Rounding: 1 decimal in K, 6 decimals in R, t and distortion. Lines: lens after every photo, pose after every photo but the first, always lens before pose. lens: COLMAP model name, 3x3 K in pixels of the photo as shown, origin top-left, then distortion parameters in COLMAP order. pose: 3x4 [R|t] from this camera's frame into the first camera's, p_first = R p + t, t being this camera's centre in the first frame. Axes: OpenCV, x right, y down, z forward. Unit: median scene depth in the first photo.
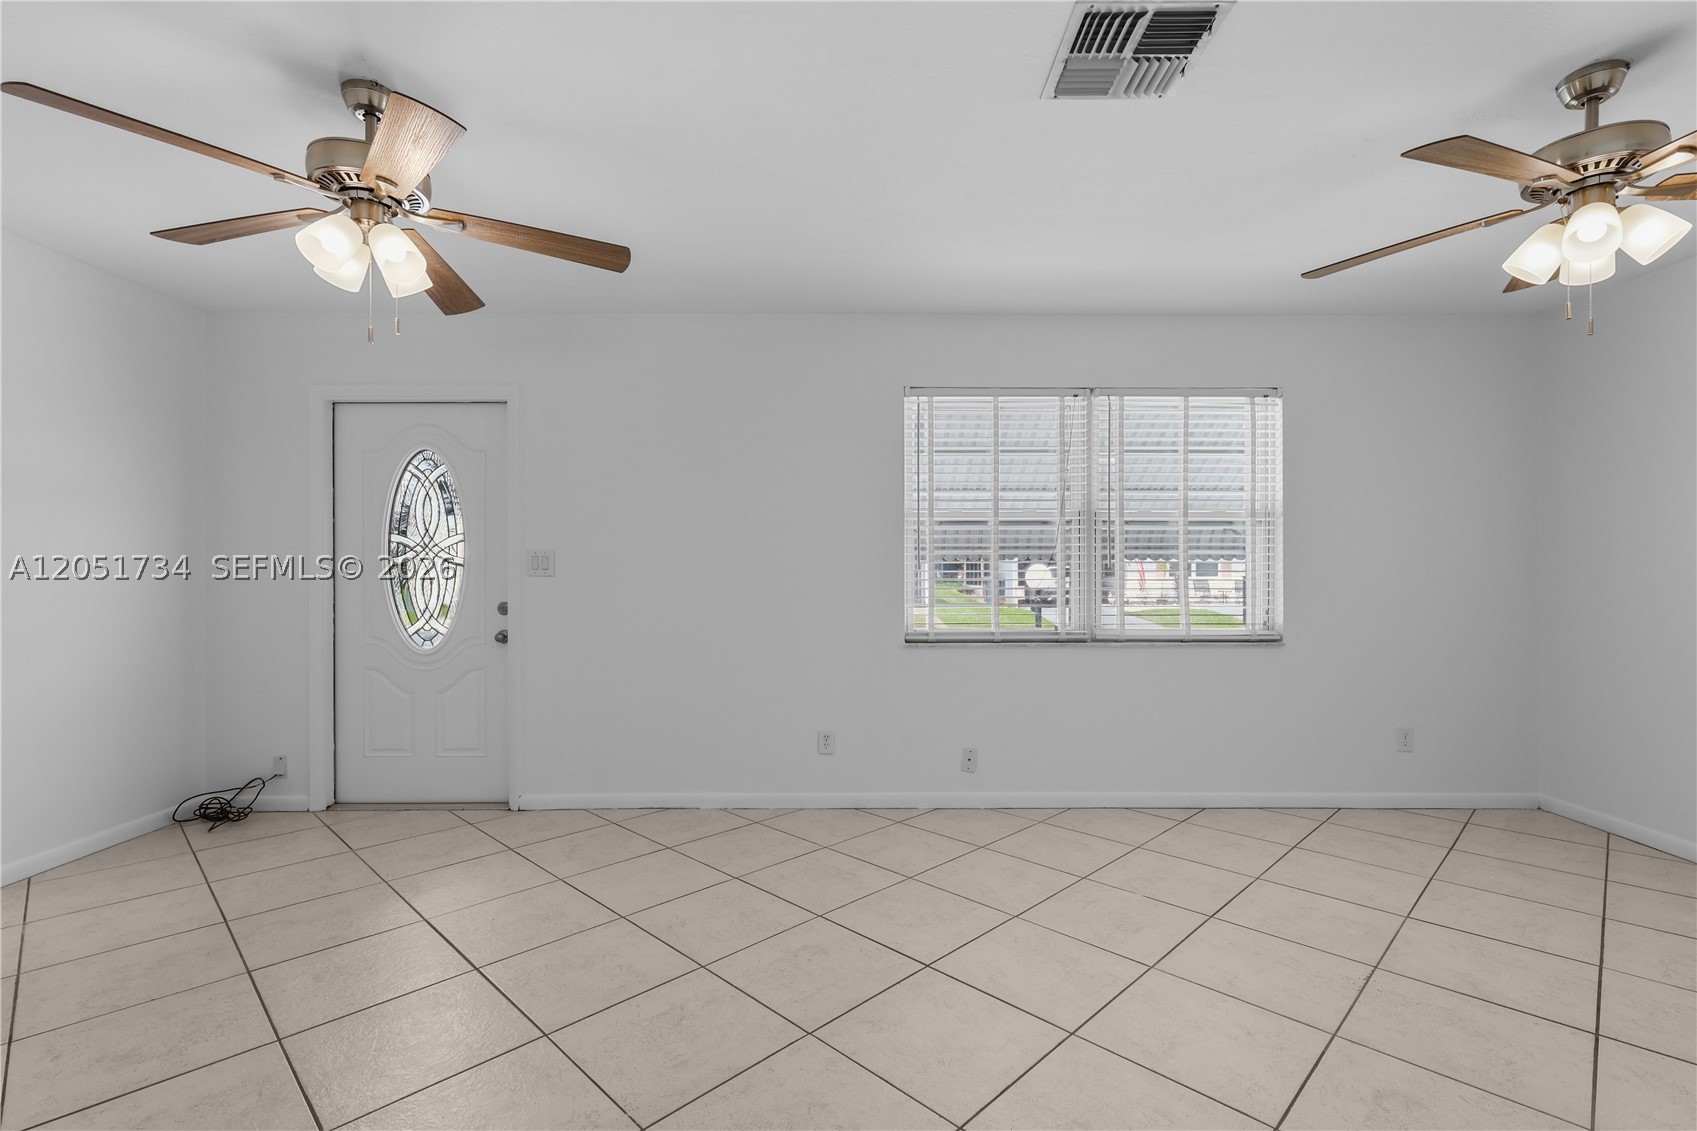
lens RADIAL K [[776.5, 0, 854.7], [0, 776.5, 565.6], [0, 0, 1]] dist [0.007112, 0.000329]
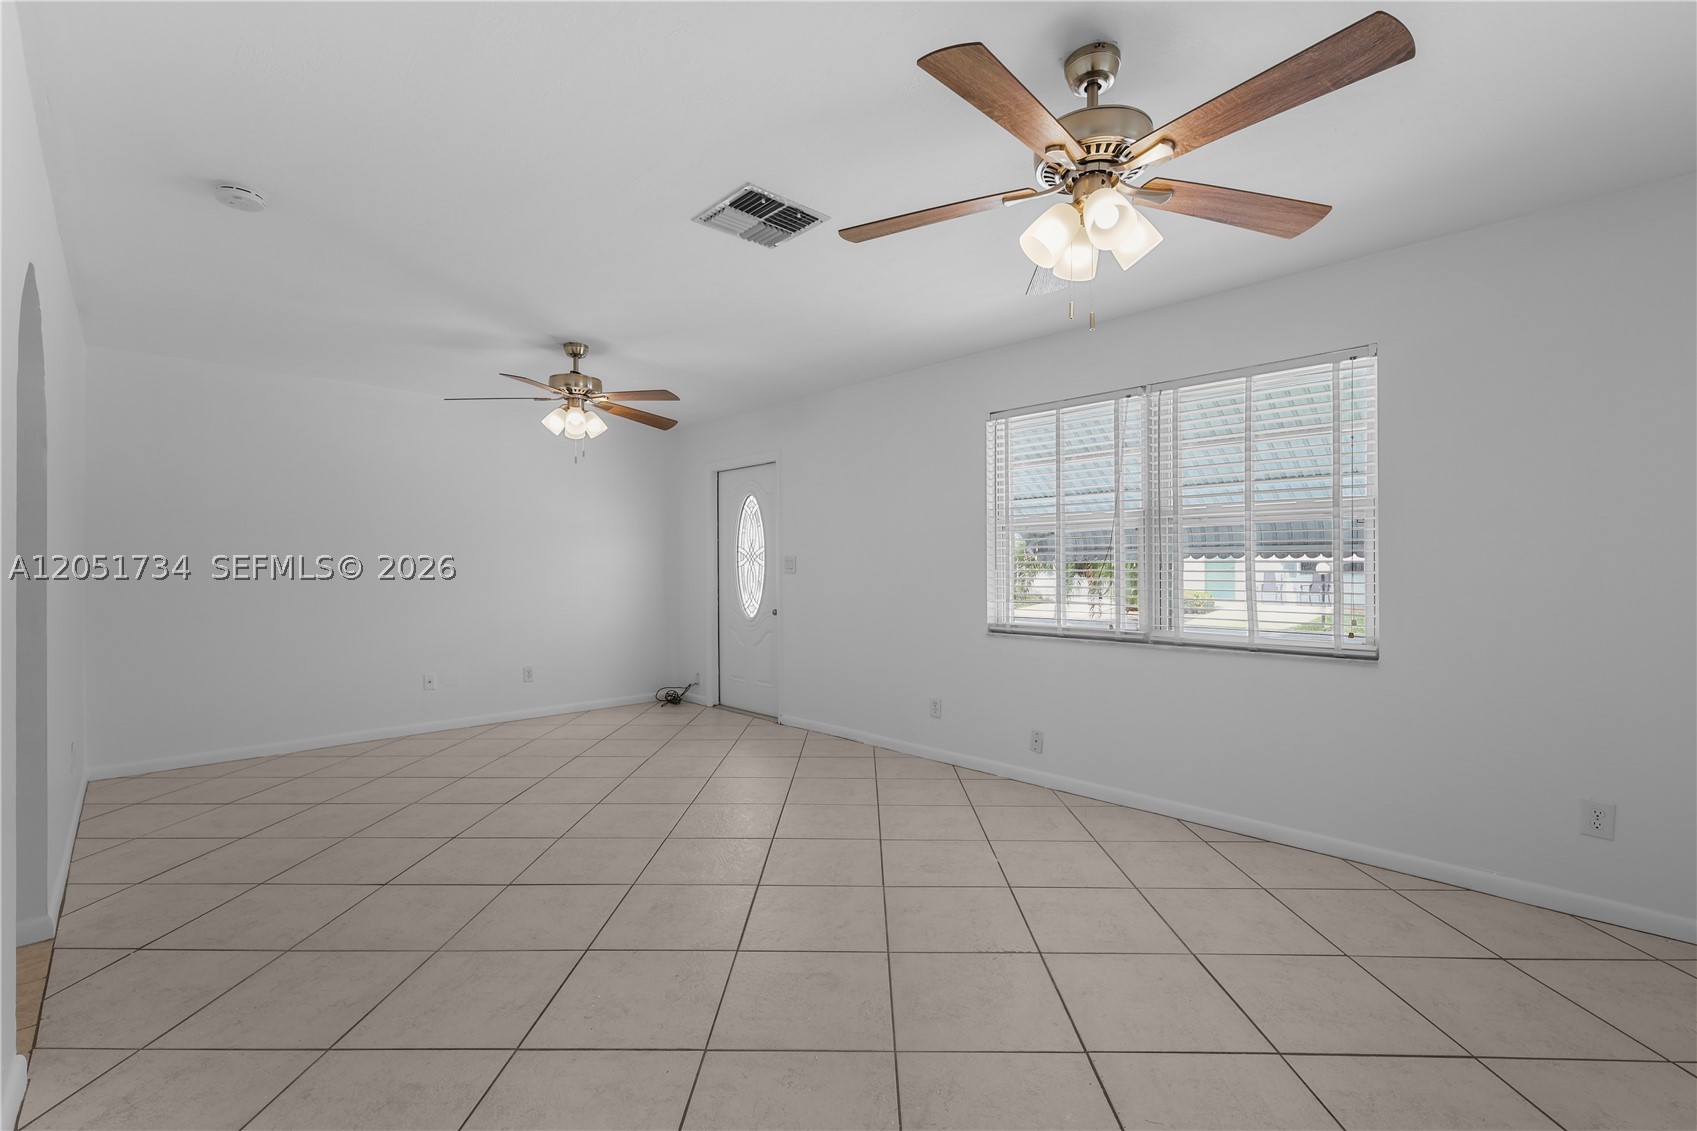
lens RADIAL K [[739.8, 0, 853.5], [0, 739.8, 560.4], [0, 0, 1]] dist [0.001387, 0.000055]
pose [[0.692159, -0.007396, -0.721707, 0.729457], [0.006069, 0.999972, -0.004427, -0.004611], [0.721719, -0.001315, 0.692184, 0.082251]]
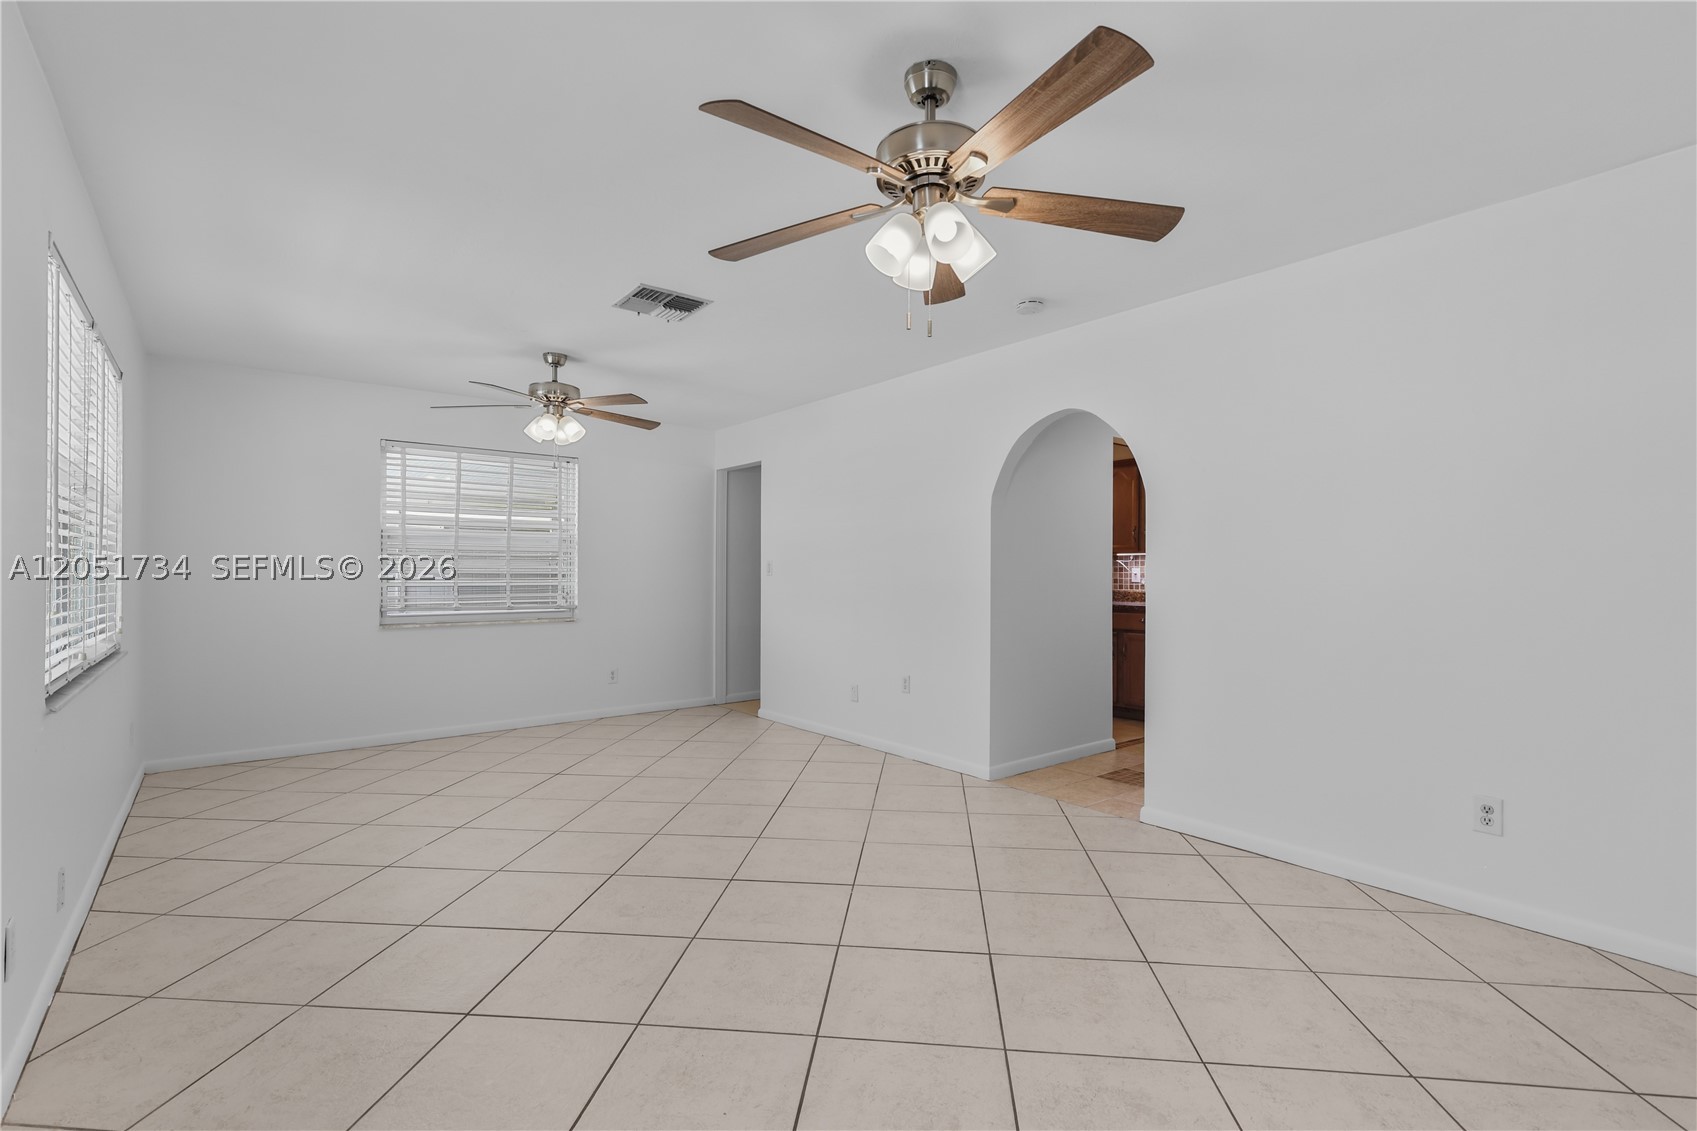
lens RADIAL K [[776.5, 0, 847.9], [0, 776.5, 566.2], [0, 0, 1]] dist [0.007112, 0.000329]
pose [[-0.617881, 0.004437, 0.786259, -0.704957], [-0.005507, 0.999935, -0.009970, 0.003318], [-0.786253, -0.010490, -0.617816, 0.898066]]
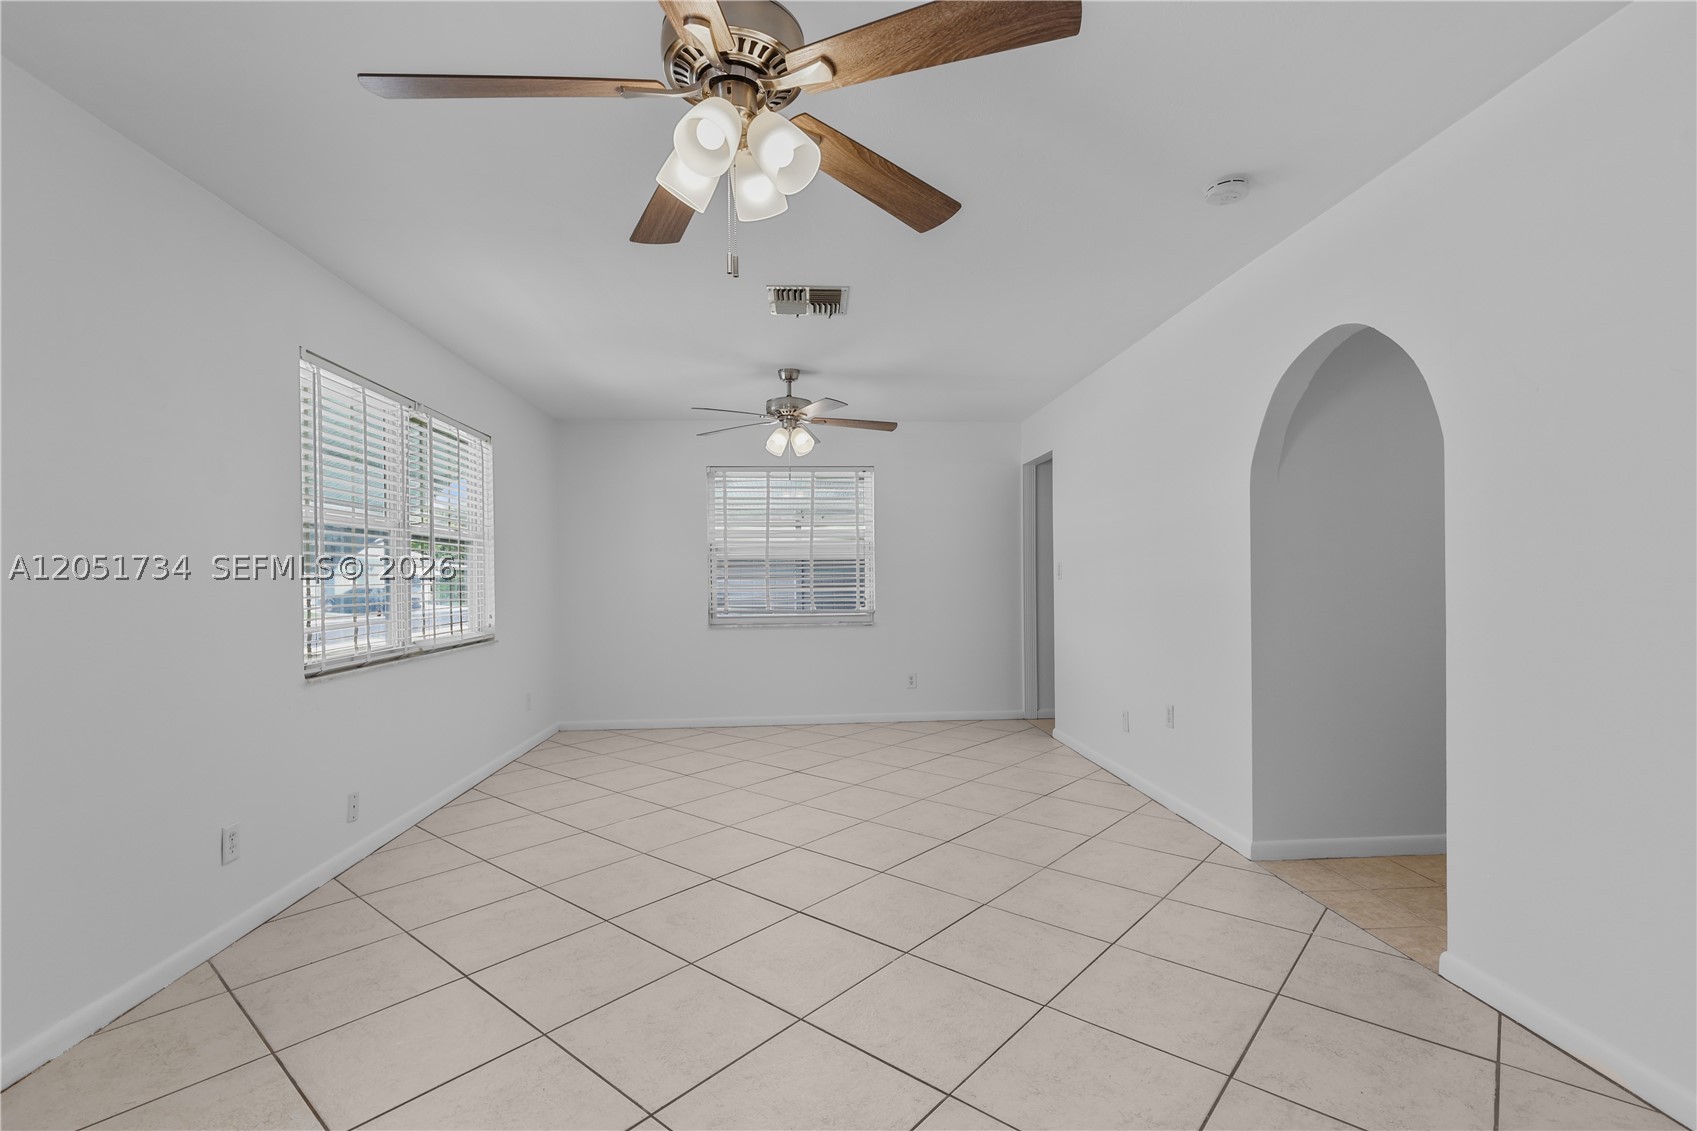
lens RADIAL K [[776.5, 0, 843.1], [0, 776.5, 577.2], [0, 0, 1]] dist [0.007112, 0.000329]
pose [[-0.059347, 0.000691, 0.998237, -0.738209], [0.006401, 0.999979, -0.000312, 0.001731], [-0.998217, 0.006371, -0.059350, 0.512375]]
